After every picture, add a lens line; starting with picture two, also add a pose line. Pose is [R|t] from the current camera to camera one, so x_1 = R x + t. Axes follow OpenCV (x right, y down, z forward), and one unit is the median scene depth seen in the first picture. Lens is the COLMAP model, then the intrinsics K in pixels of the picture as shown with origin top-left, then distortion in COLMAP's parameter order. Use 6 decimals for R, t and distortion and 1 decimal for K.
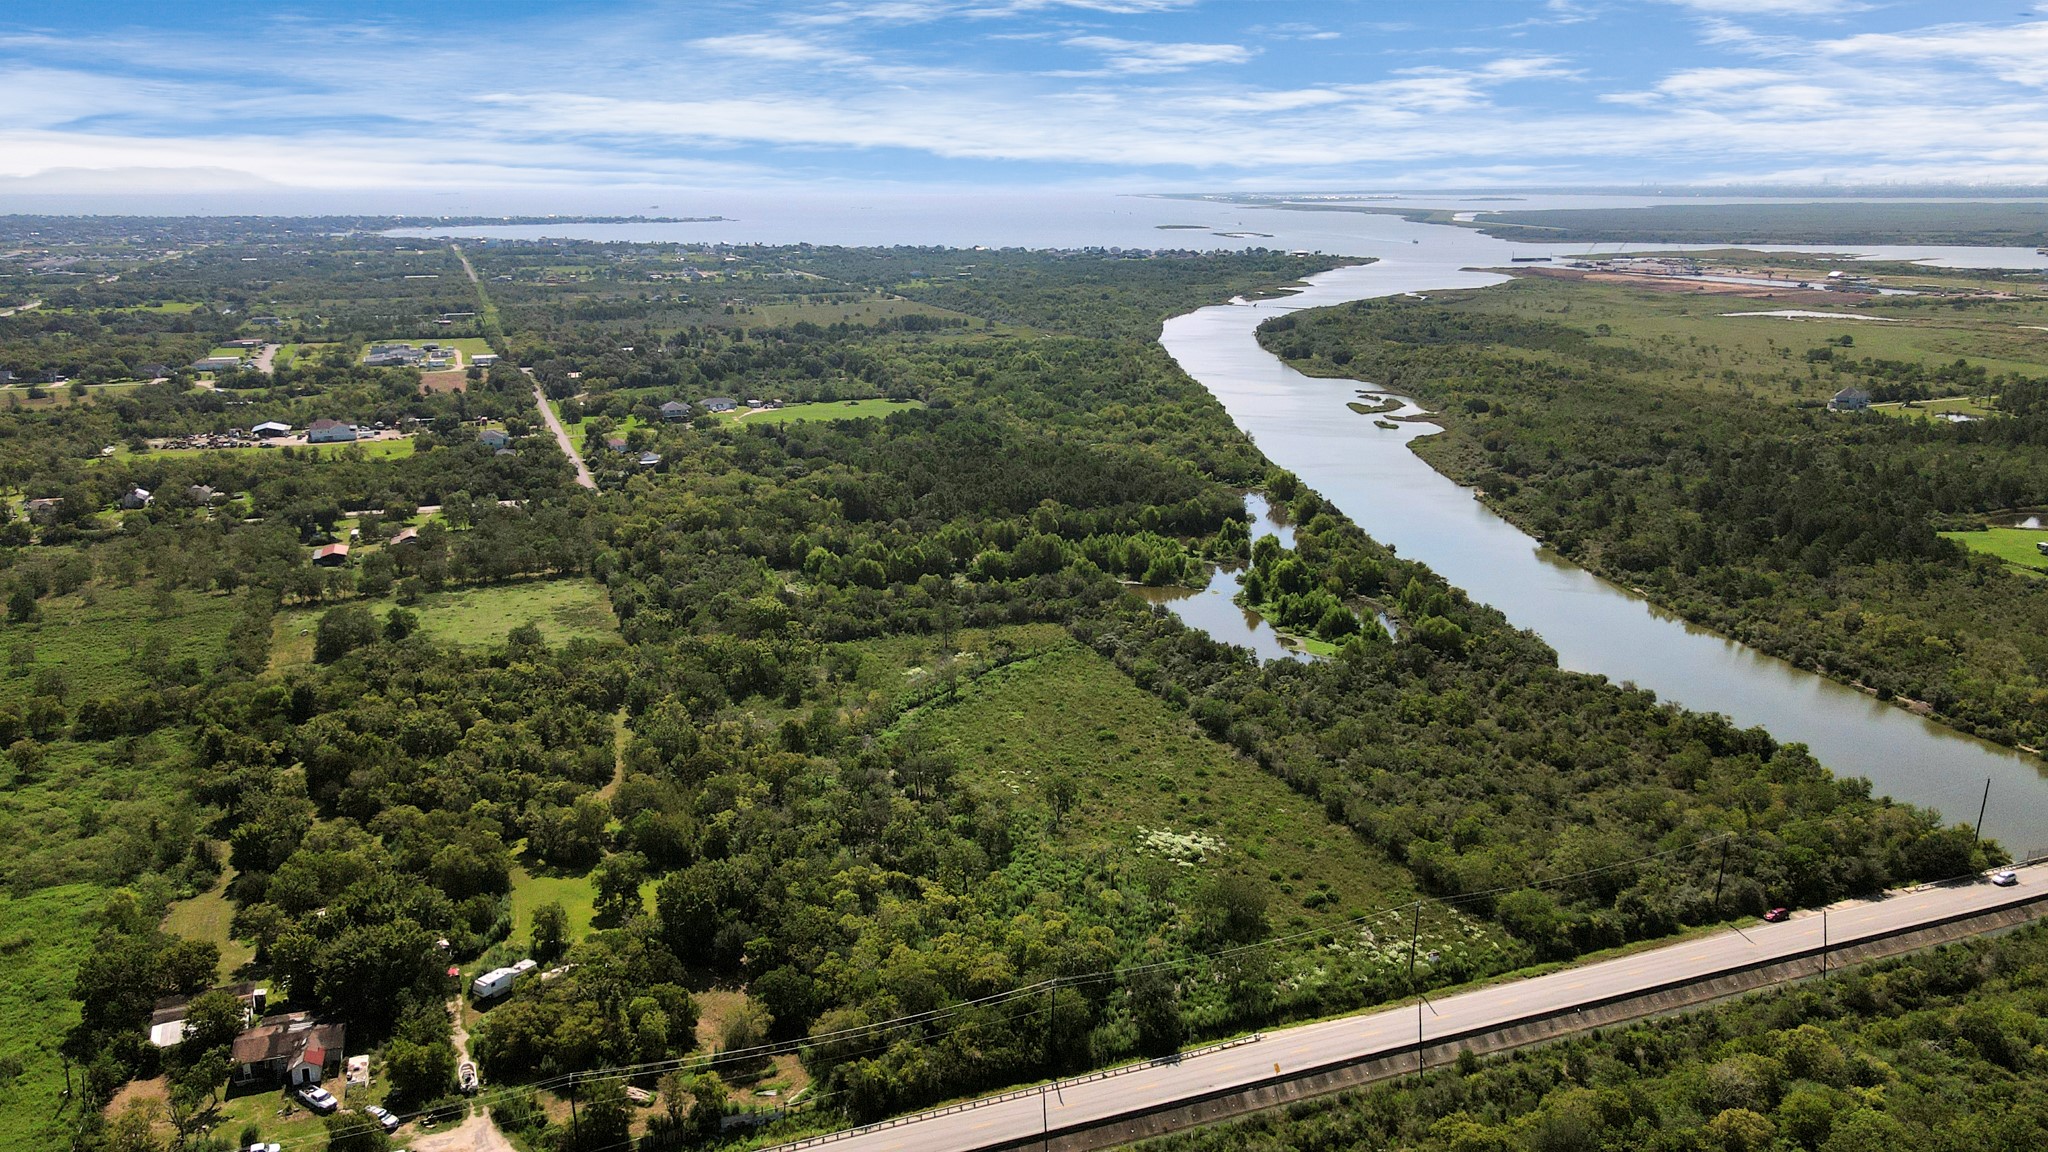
lens RADIAL K [[1496.7, 0, 1022.2], [0, 1496.7, 597.9], [0, 0, 1]] dist [-0.043663, 0.175673]
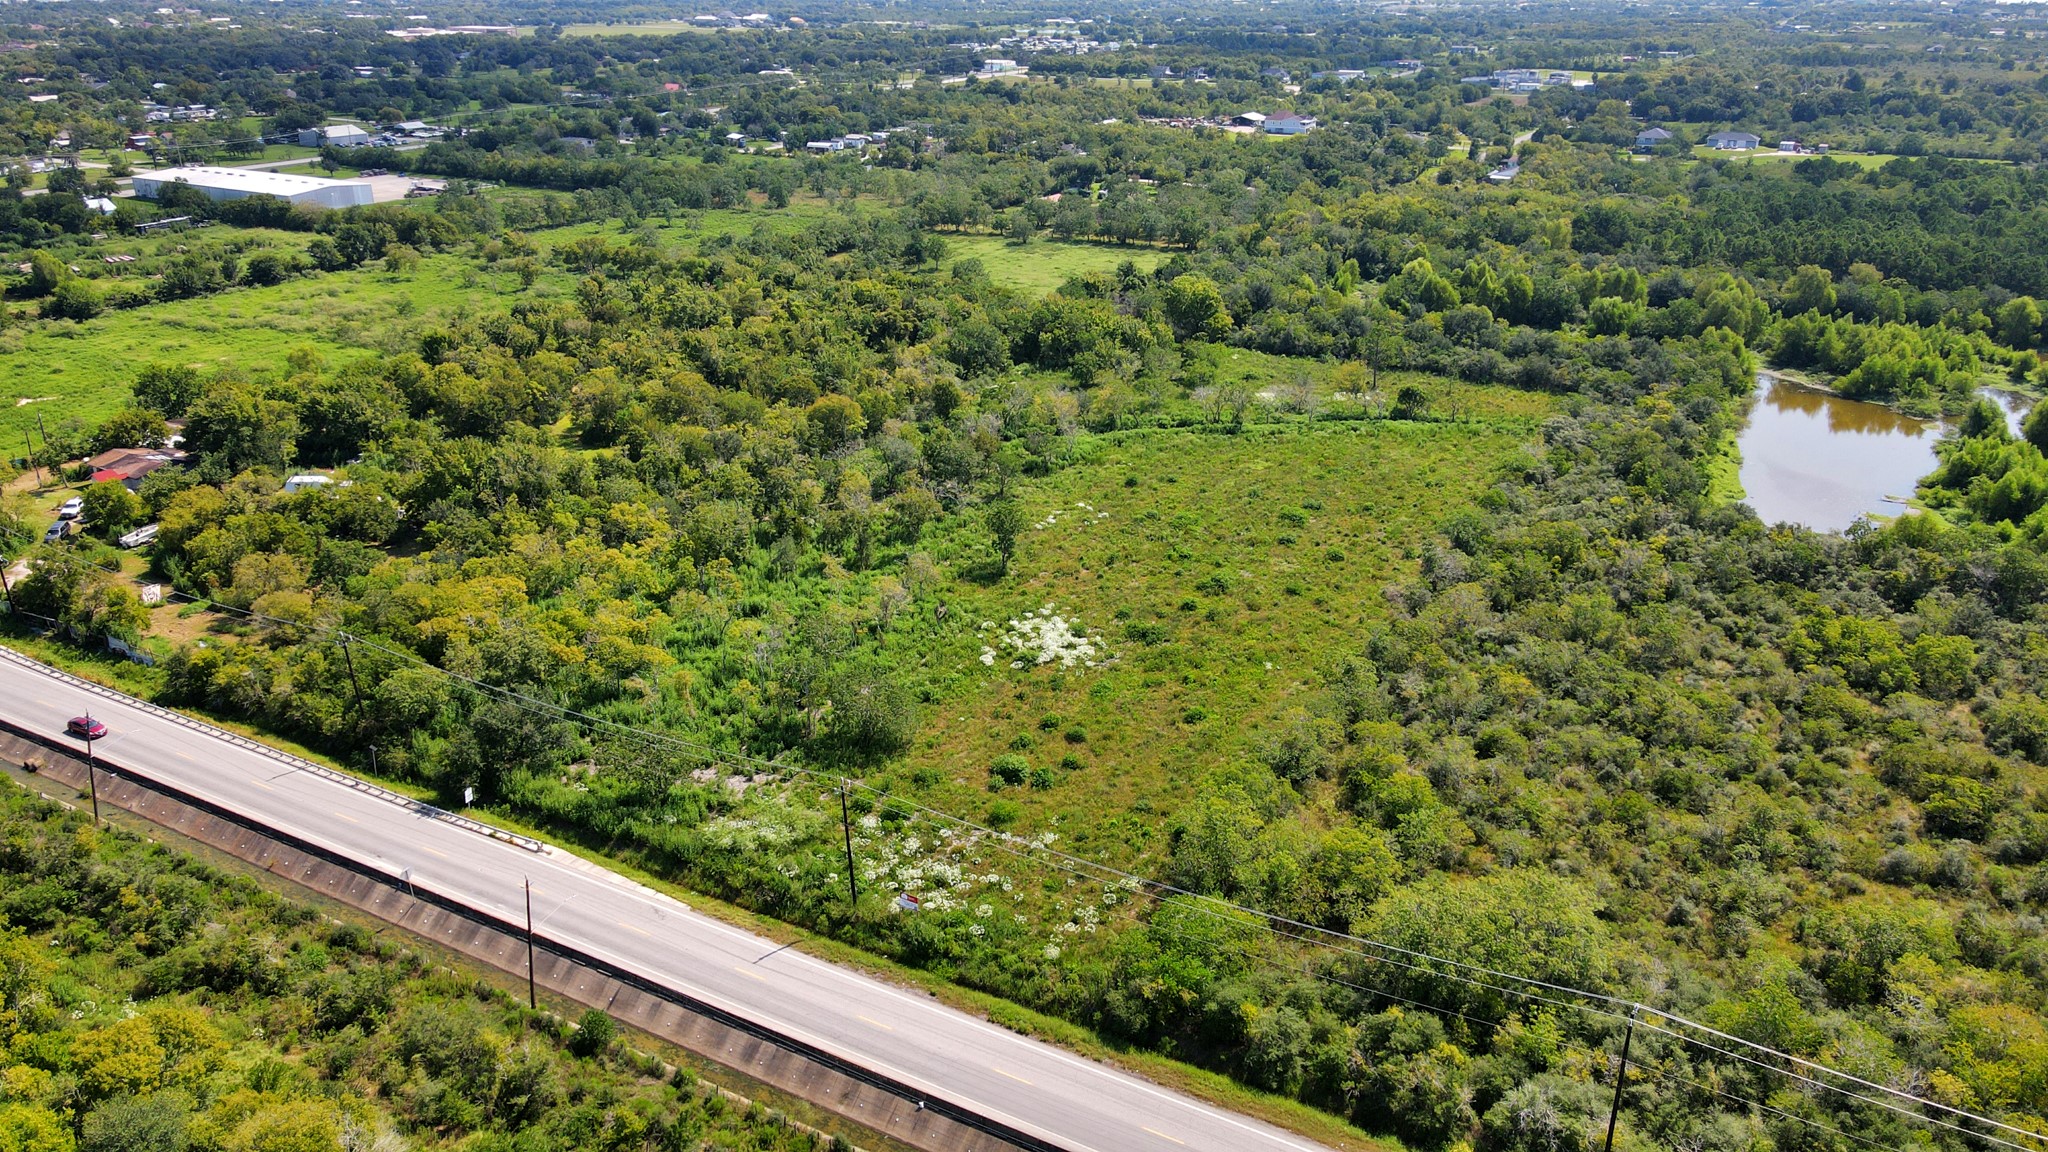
lens RADIAL K [[1504.9, 0, 1024.0], [0, 1504.9, 576.0], [0, 0, 1]] dist [-0.029542, 0.110077]
pose [[0.634709, 0.295357, -0.714079, 0.470780], [-0.210069, 0.955222, 0.208378, 0.005290], [0.743650, 0.017746, 0.668333, 0.480780]]
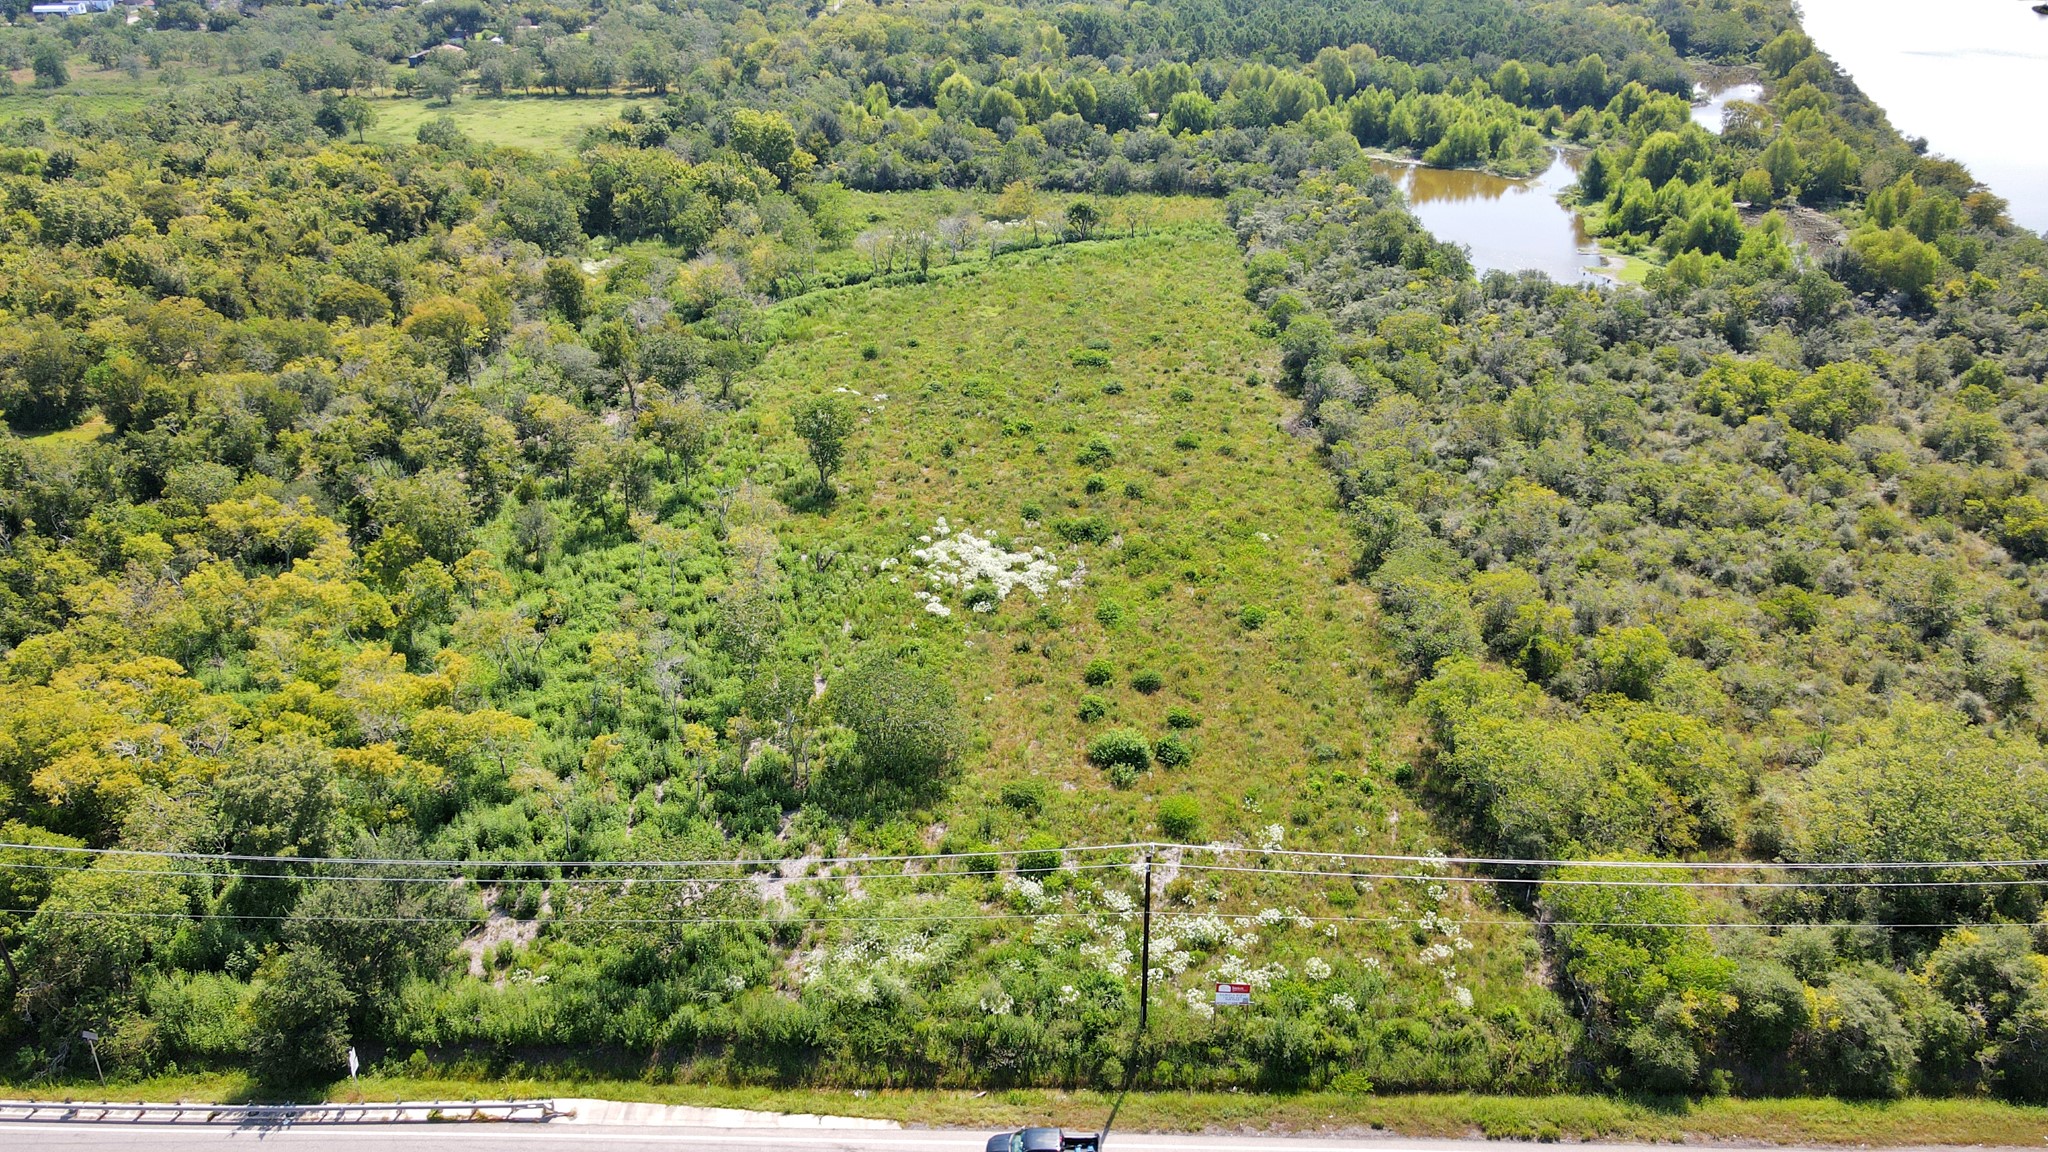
lens RADIAL K [[1497.0, 0, 1020.5], [0, 1497.0, 571.7], [0, 0, 1]] dist [0.011163, 0.010143]
pose [[0.921407, 0.172925, -0.348002, 0.241190], [-0.101541, 0.971558, 0.213924, 0.054407], [0.375097, -0.161775, 0.912760, 0.489156]]
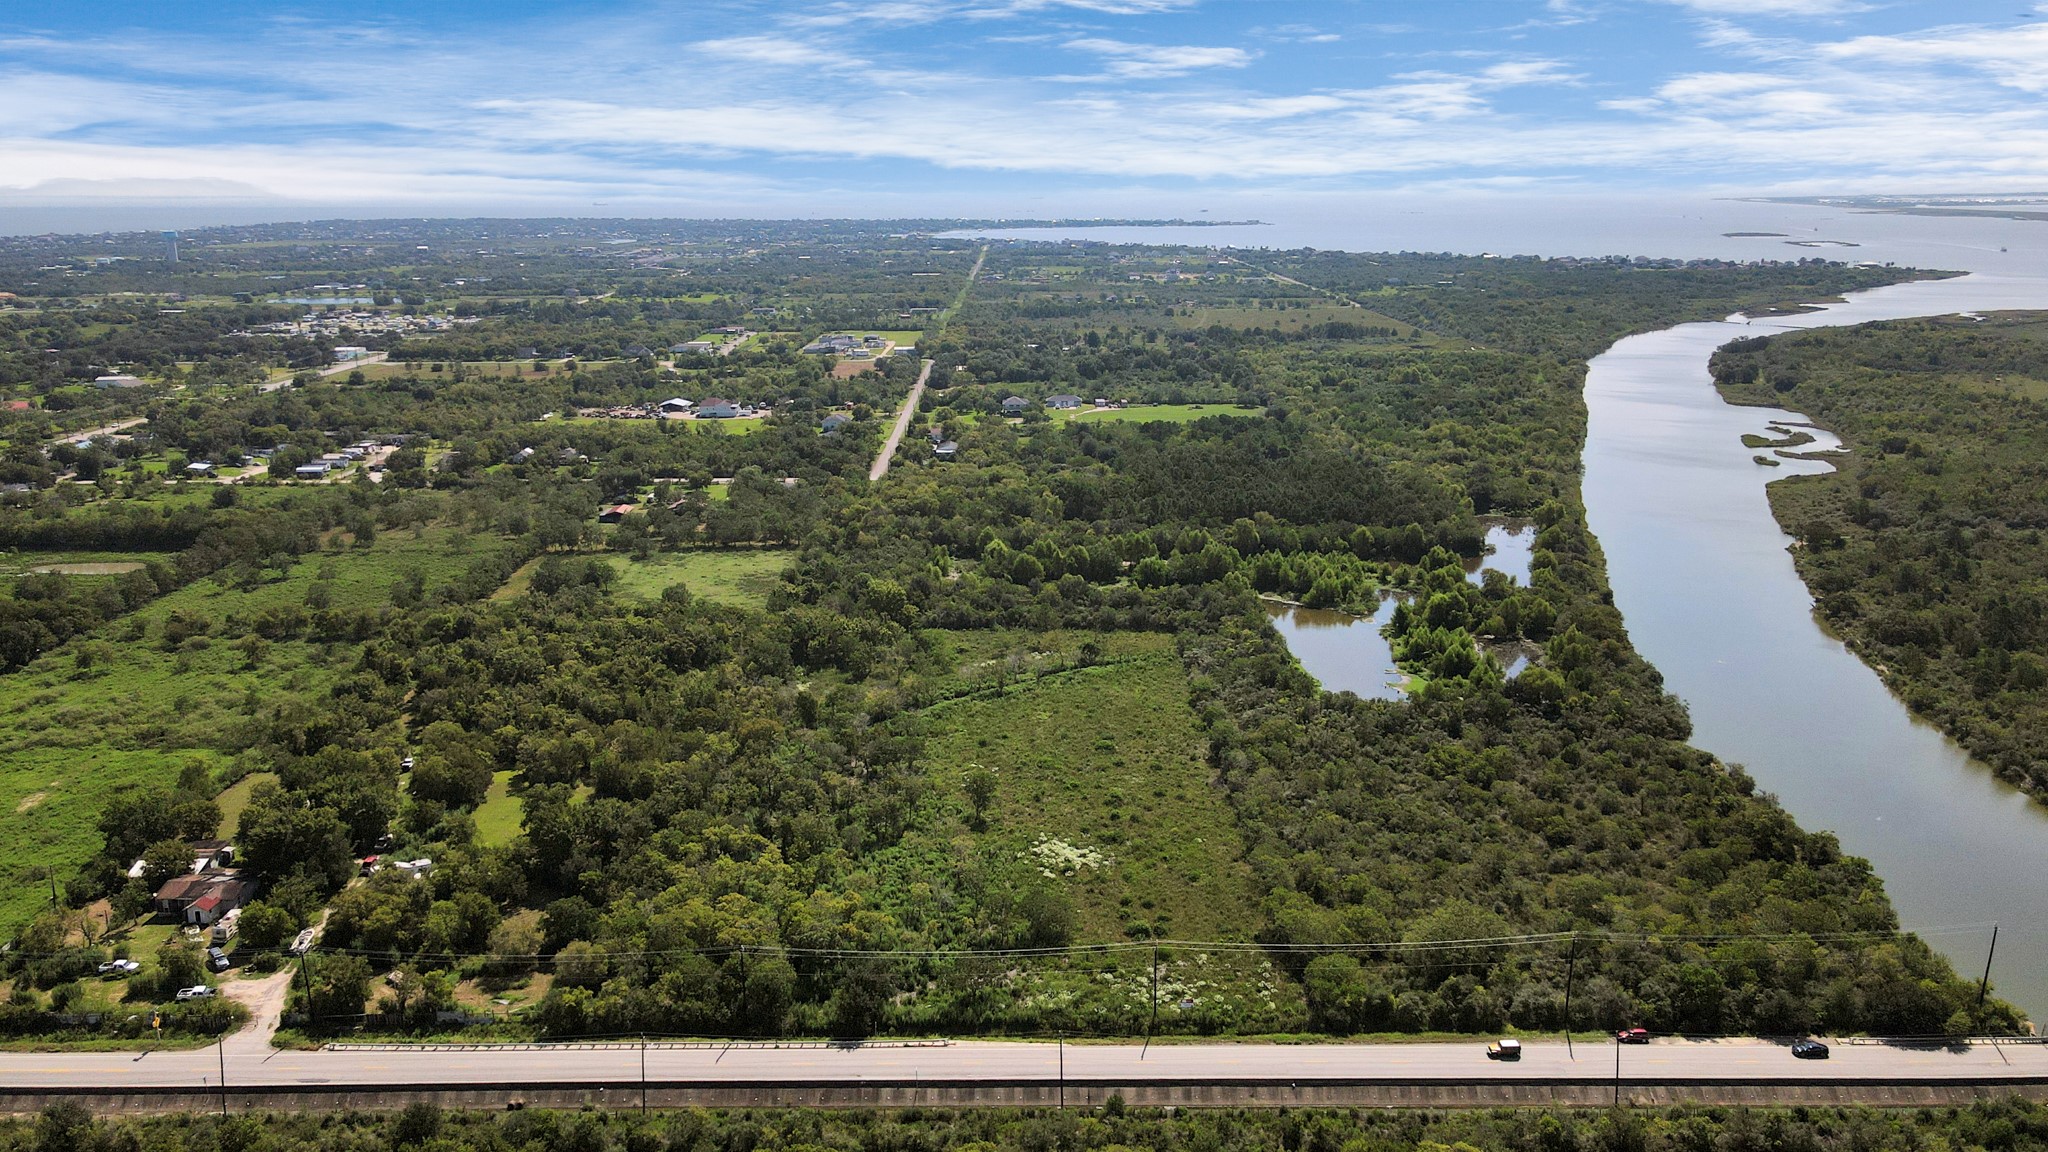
lens RADIAL K [[1504.9, 0, 1024.0], [0, 1504.9, 576.0], [0, 0, 1]] dist [-0.029542, 0.110077]
pose [[0.933075, 0.088990, -0.348499, 0.351532], [-0.095163, 0.995461, -0.000599, -0.014345], [0.346864, 0.033724, 0.937309, 0.041974]]
